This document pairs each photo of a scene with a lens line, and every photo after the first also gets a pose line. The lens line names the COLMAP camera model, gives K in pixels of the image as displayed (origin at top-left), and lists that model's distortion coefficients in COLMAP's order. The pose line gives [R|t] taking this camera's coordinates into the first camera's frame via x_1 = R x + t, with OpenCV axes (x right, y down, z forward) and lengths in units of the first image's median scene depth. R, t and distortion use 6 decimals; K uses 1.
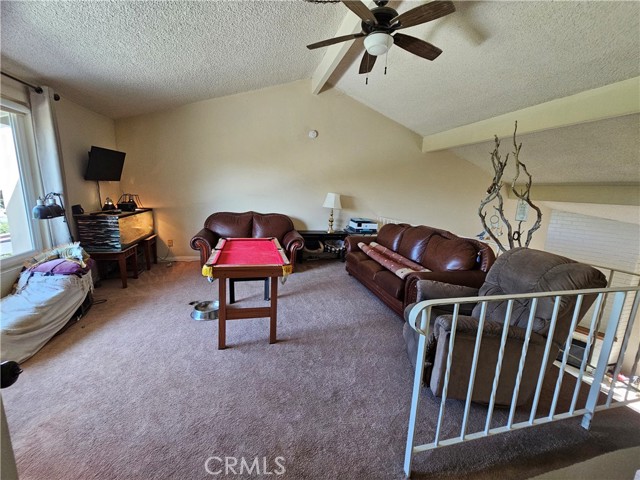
lens RADIAL K [[261.6, 0, 320.3], [0, 261.6, 238.6], [0, 0, 1]] dist [0.000239, 0.000017]
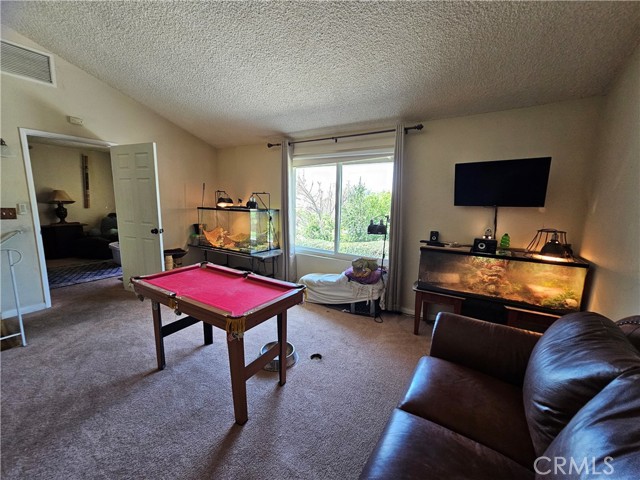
lens RADIAL K [[261.6, 0, 318.9], [0, 261.6, 239.3], [0, 0, 1]] dist [0.000239, 0.000017]
pose [[-0.739325, 0.042122, -0.672030, 0.009217], [-0.170263, 0.953913, 0.247103, -0.249107], [0.651467, 0.297111, -0.698080, 1.319668]]
